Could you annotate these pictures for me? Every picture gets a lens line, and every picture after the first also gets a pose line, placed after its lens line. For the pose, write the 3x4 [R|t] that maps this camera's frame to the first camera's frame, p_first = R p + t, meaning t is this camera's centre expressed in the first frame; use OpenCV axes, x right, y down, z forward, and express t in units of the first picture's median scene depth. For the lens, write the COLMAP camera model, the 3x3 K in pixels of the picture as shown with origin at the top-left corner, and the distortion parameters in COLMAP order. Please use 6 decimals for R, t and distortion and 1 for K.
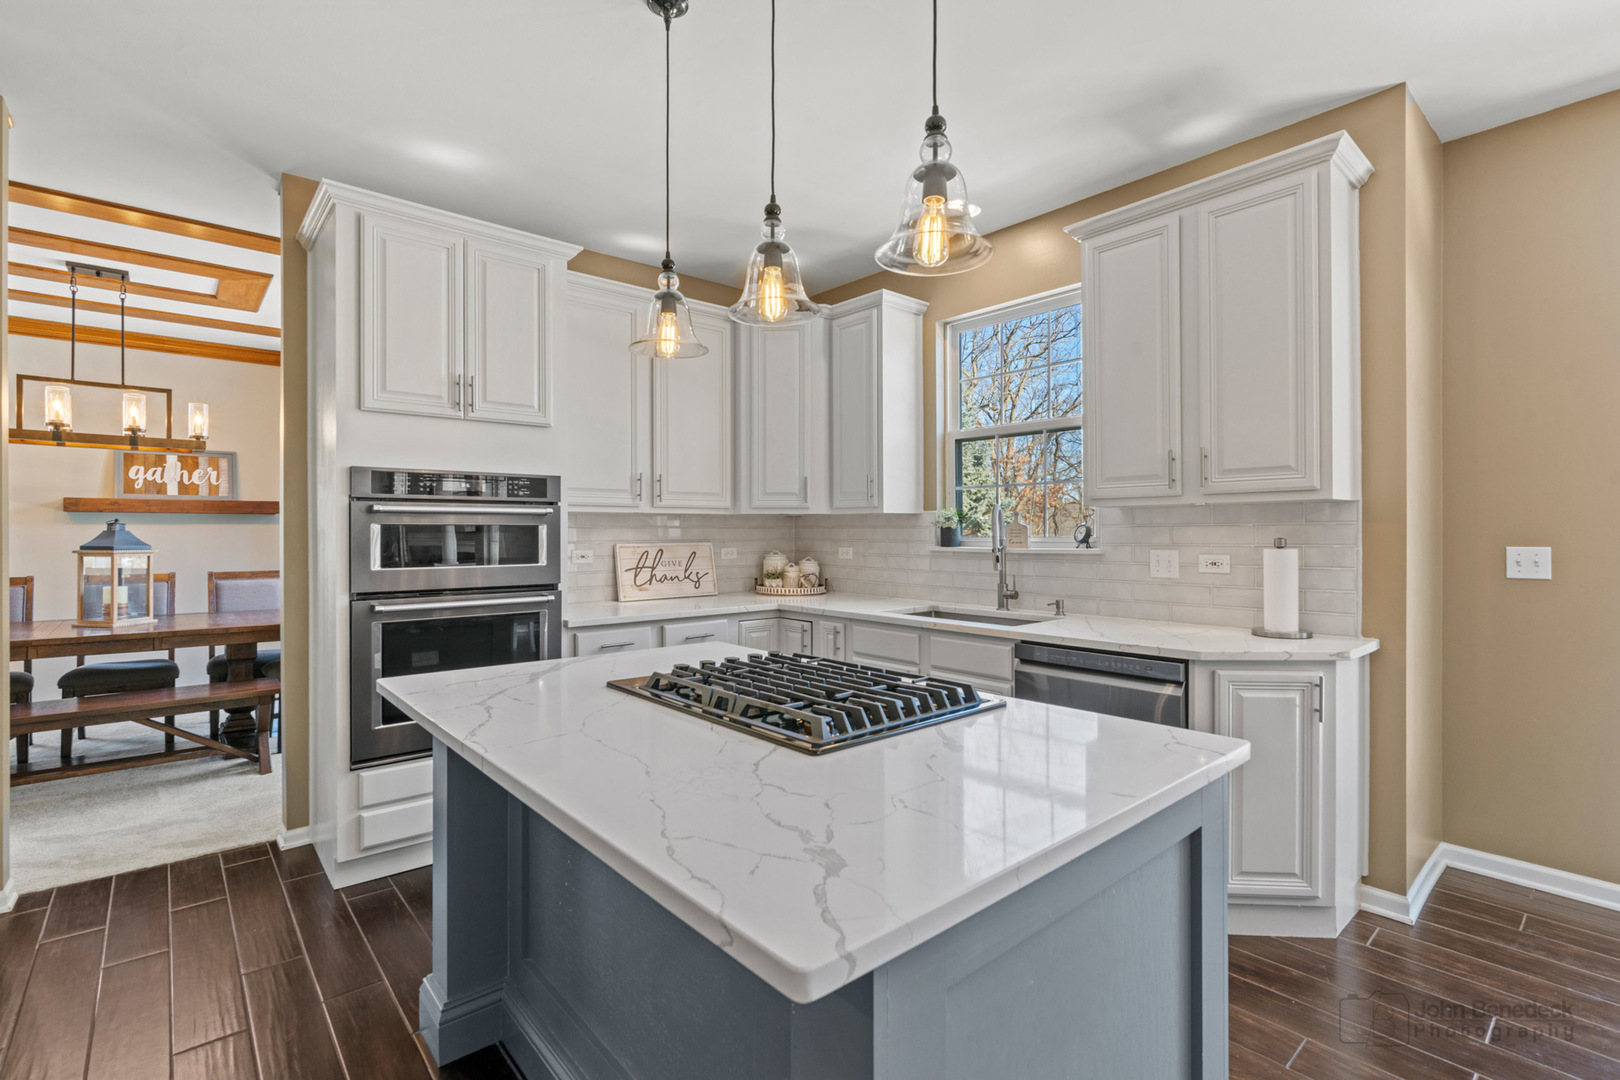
lens RADIAL K [[741.9, 0, 806.1], [0, 741.9, 538.4], [0, 0, 1]] dist [-0.002030, 0.000346]
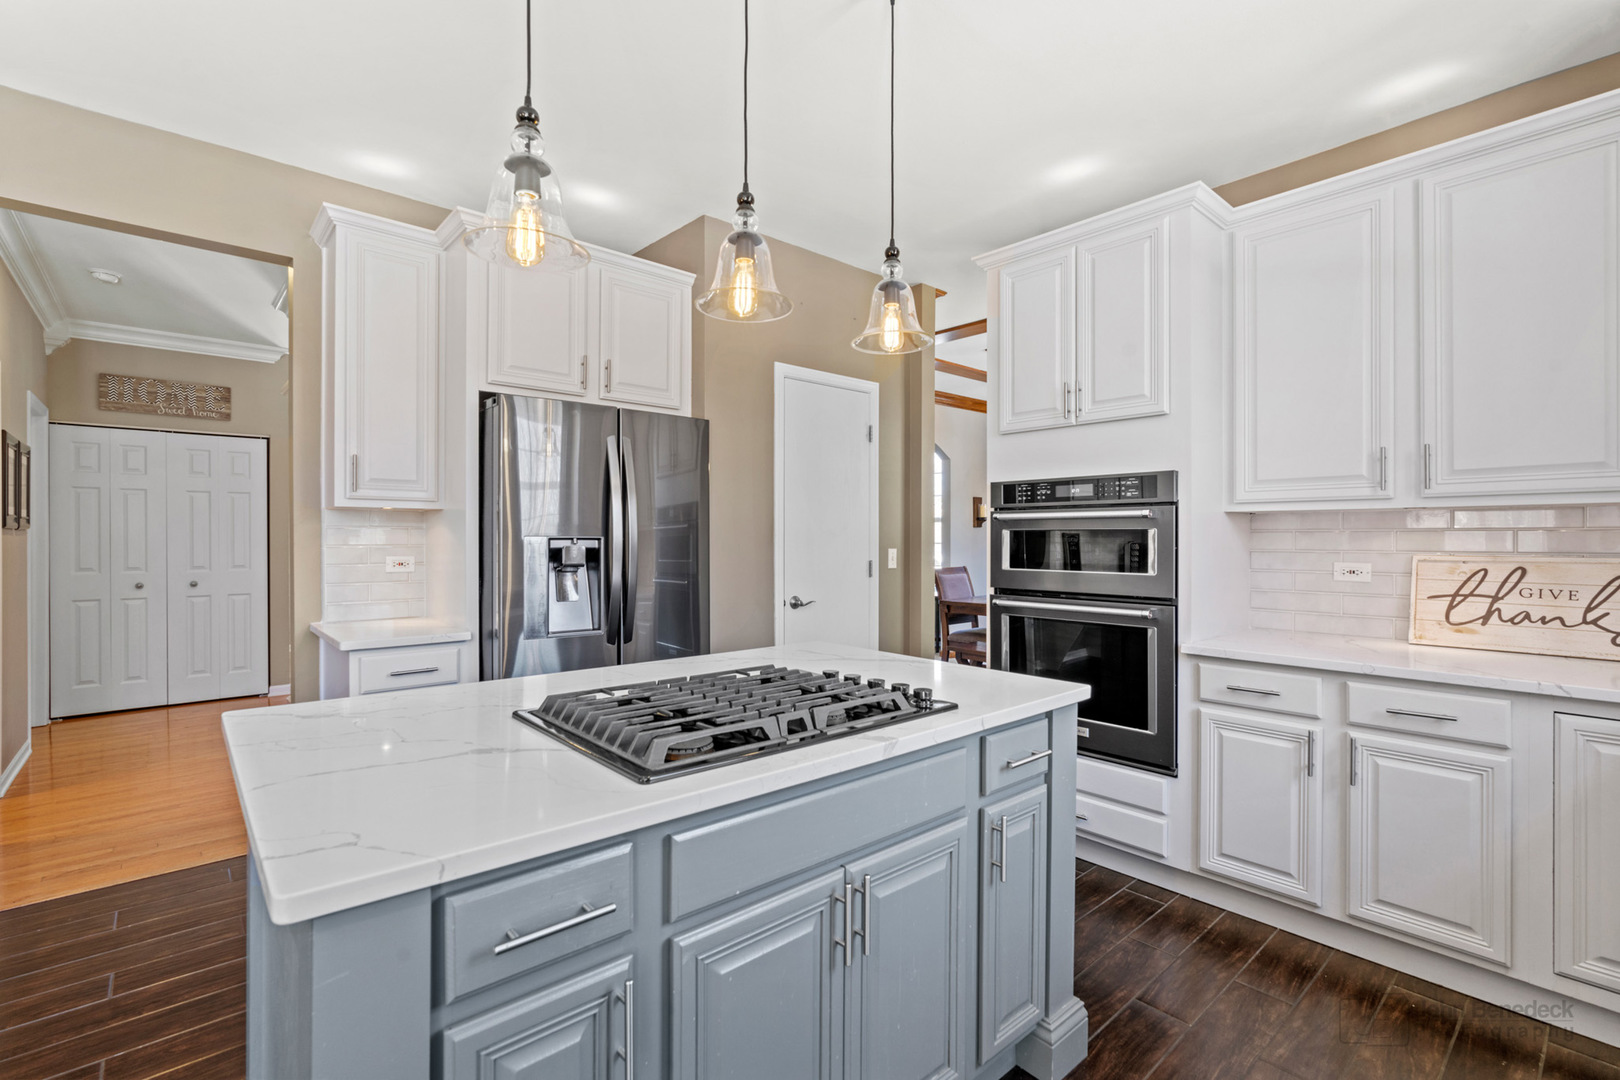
lens RADIAL K [[727.4, 0, 811.2], [0, 727.4, 546.3], [0, 0, 1]] dist [-0.002245, -0.000112]
pose [[0.007024, 0.011420, -0.999910, 0.498591], [-0.010946, 0.999876, 0.011342, -0.002850], [0.999915, 0.010865, 0.007148, 0.600034]]
